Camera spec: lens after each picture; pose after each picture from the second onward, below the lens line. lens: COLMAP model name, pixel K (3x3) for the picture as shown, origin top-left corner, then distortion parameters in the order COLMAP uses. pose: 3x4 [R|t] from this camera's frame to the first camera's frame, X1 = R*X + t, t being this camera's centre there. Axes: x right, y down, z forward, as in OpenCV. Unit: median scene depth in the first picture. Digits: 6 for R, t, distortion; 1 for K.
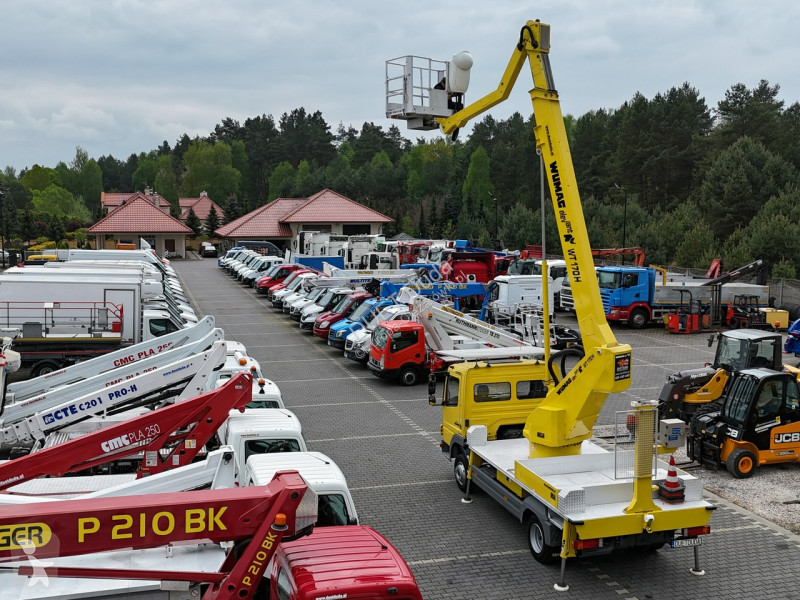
lens RADIAL K [[834.1, 0, 400.0], [0, 834.1, 300.0], [0, 0, 1]] dist [0.131861, -0.255329]
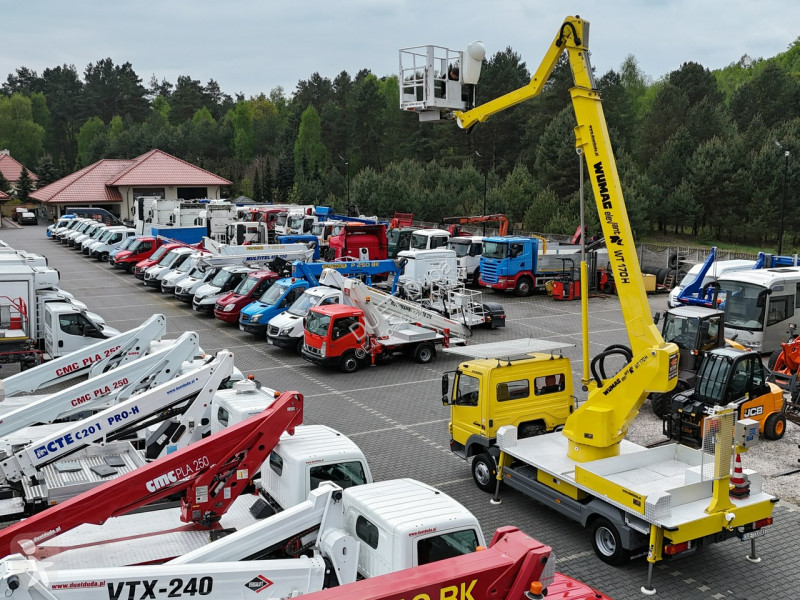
lens RADIAL K [[834.1, 0, 400.0], [0, 834.1, 300.0], [0, 0, 1]] dist [0.131861, -0.255329]
pose [[0.975618, -0.037346, 0.216274, -0.102083], [0.026365, 0.998223, 0.053442, -0.023653], [-0.217886, -0.046437, 0.974869, 0.029132]]
